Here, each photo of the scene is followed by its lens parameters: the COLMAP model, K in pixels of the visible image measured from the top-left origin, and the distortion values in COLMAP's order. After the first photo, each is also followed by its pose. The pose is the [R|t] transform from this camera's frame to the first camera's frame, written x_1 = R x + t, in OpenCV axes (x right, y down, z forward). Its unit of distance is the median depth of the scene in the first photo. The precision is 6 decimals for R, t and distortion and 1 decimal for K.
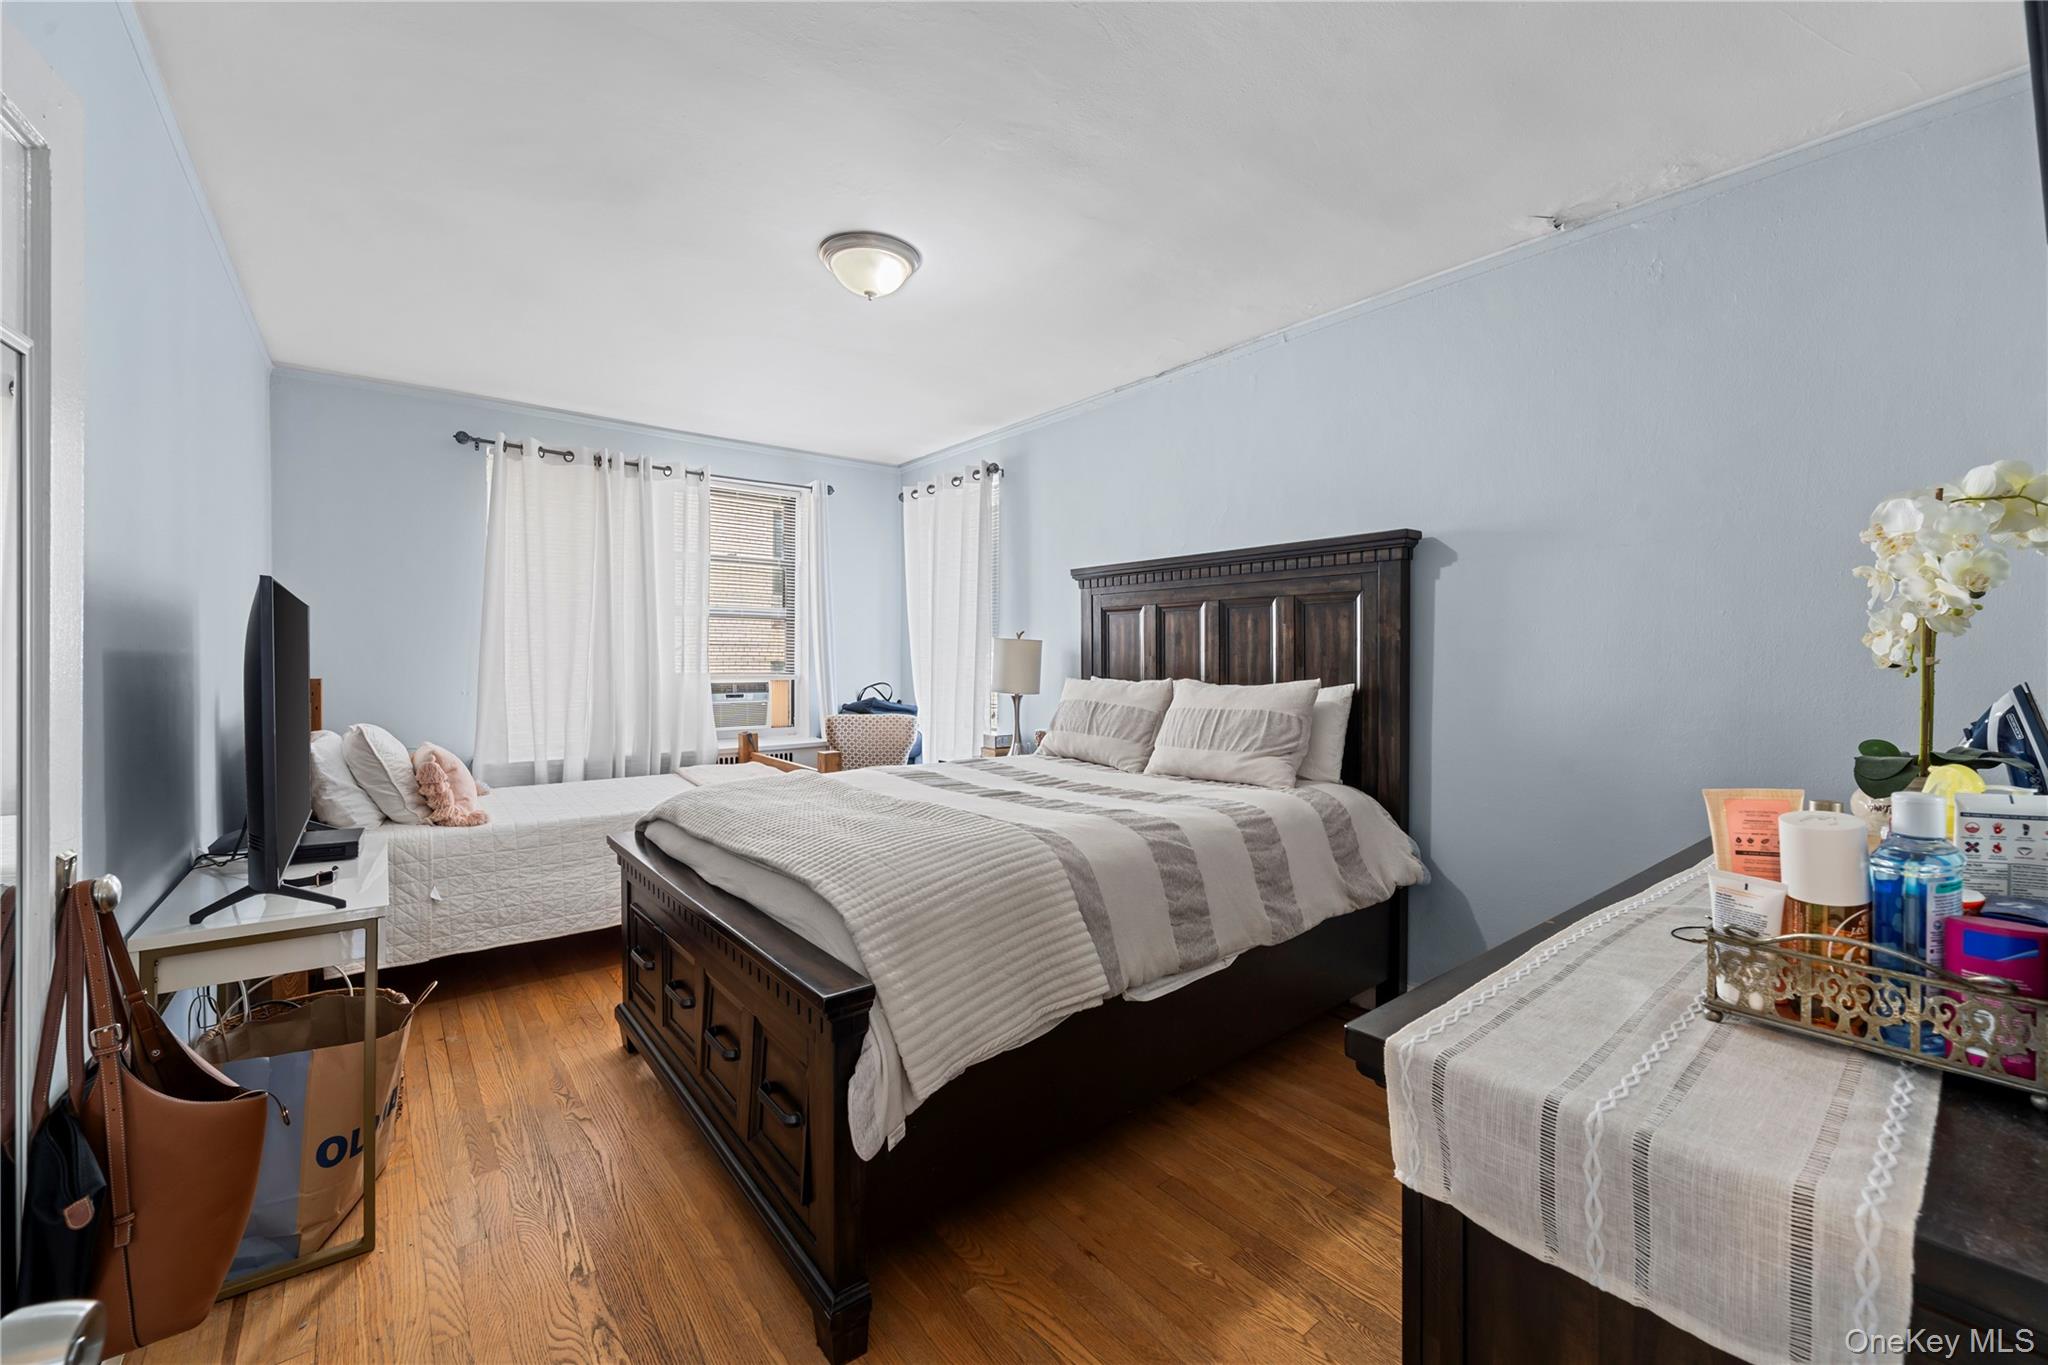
lens RADIAL K [[838.4, 0, 1026.4], [0, 838.4, 666.6], [0, 0, 1]] dist [0.000936, -0.000055]
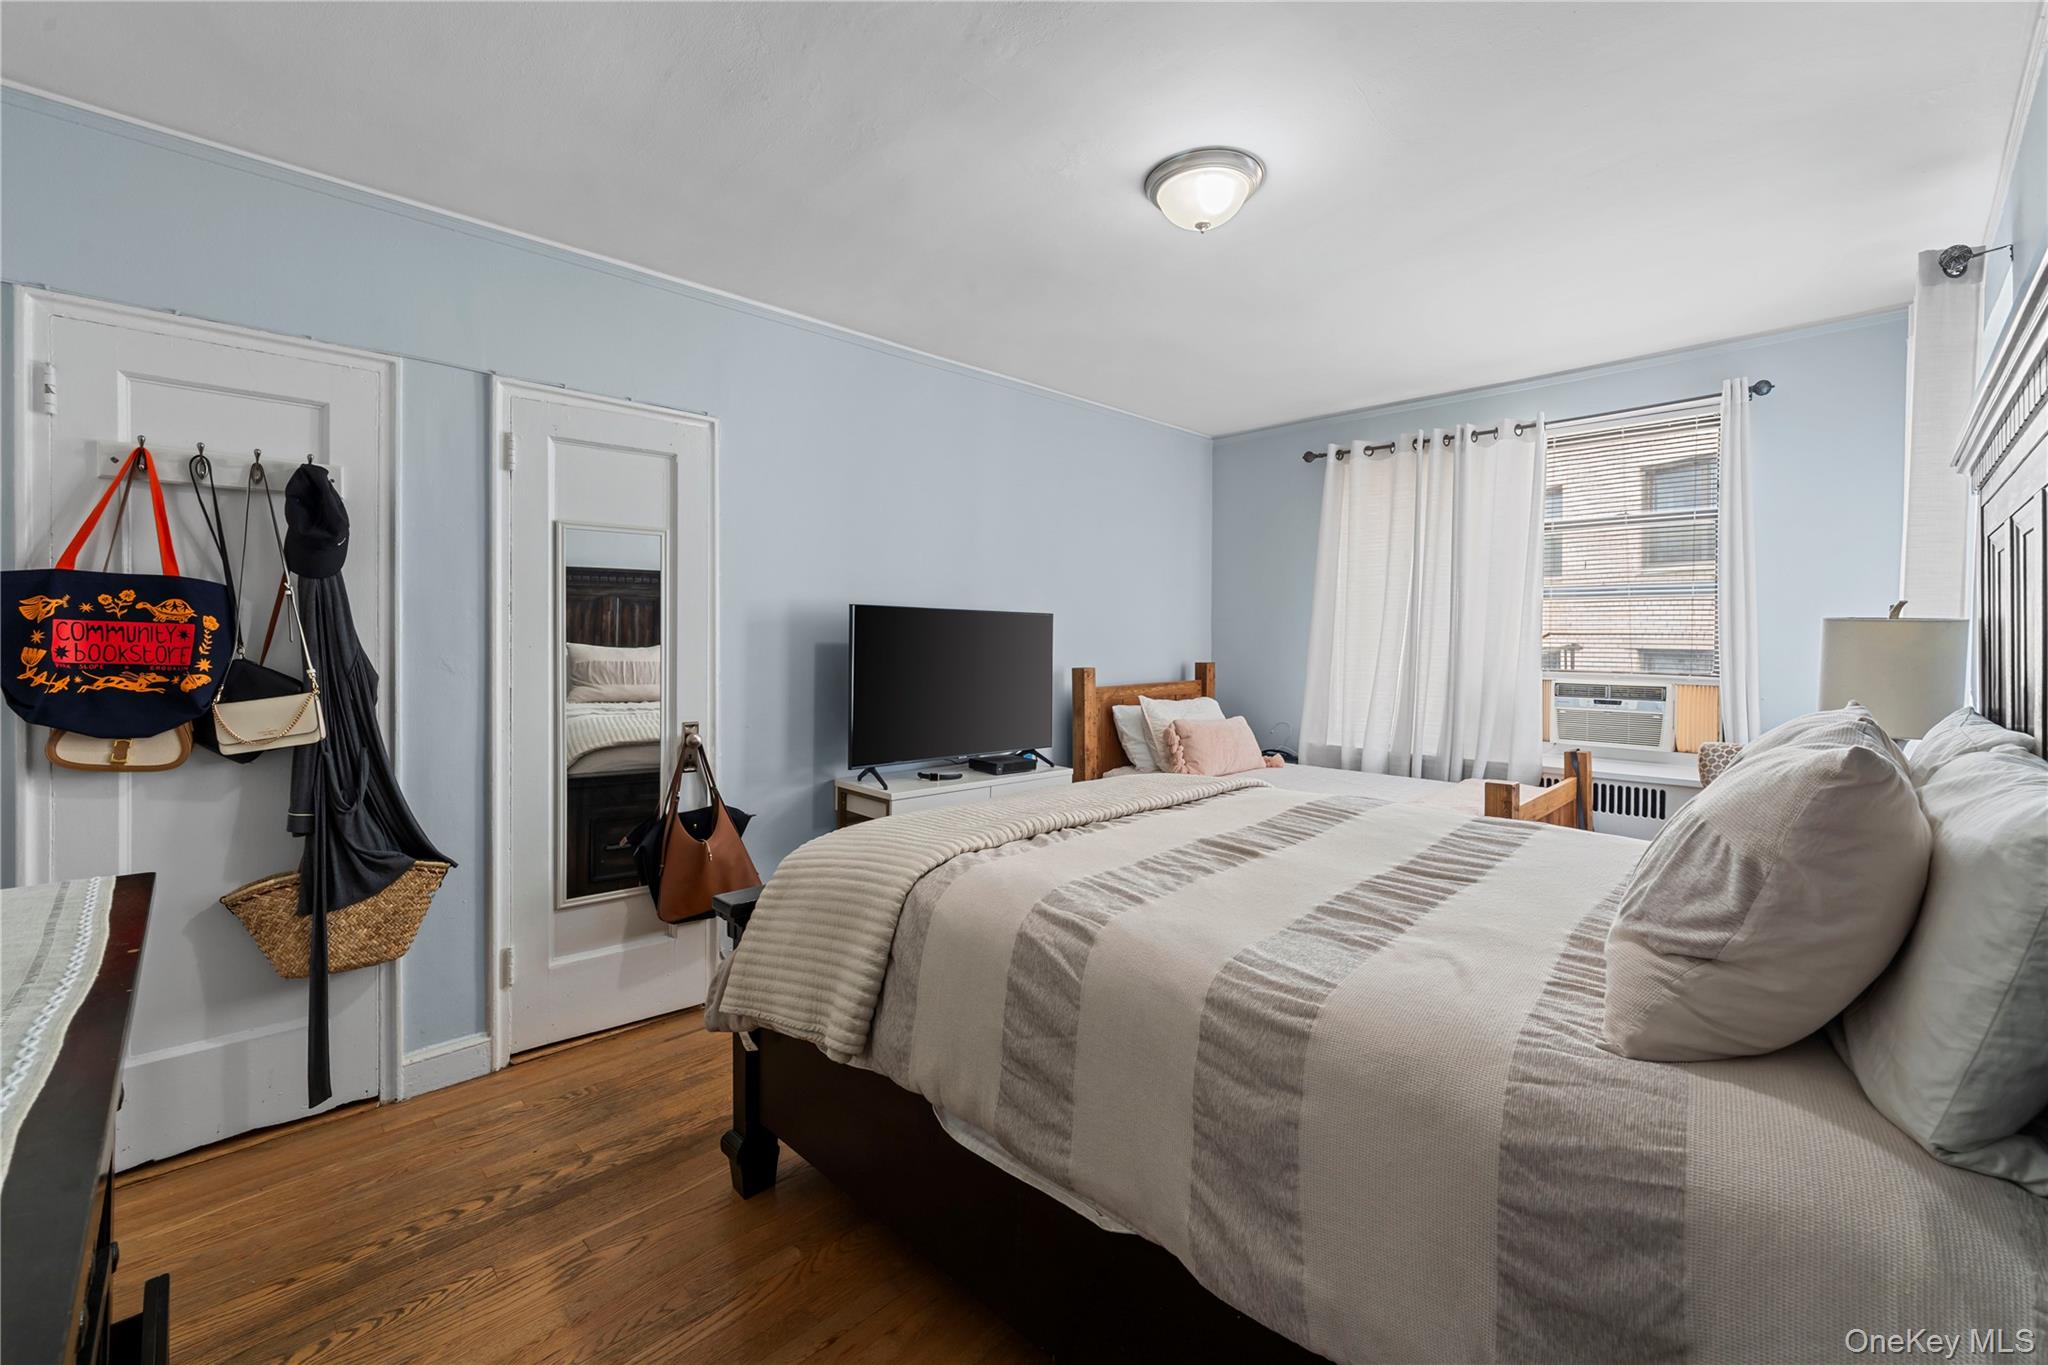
lens RADIAL K [[848.8, 0, 1023.4], [0, 848.8, 630.5], [0, 0, 1]] dist [-0.004489, -0.000363]
pose [[0.101010, -0.011742, -0.994816, 0.435318], [-0.016412, 0.999775, -0.013466, -0.012534], [0.994750, 0.017687, 0.100795, 0.489607]]
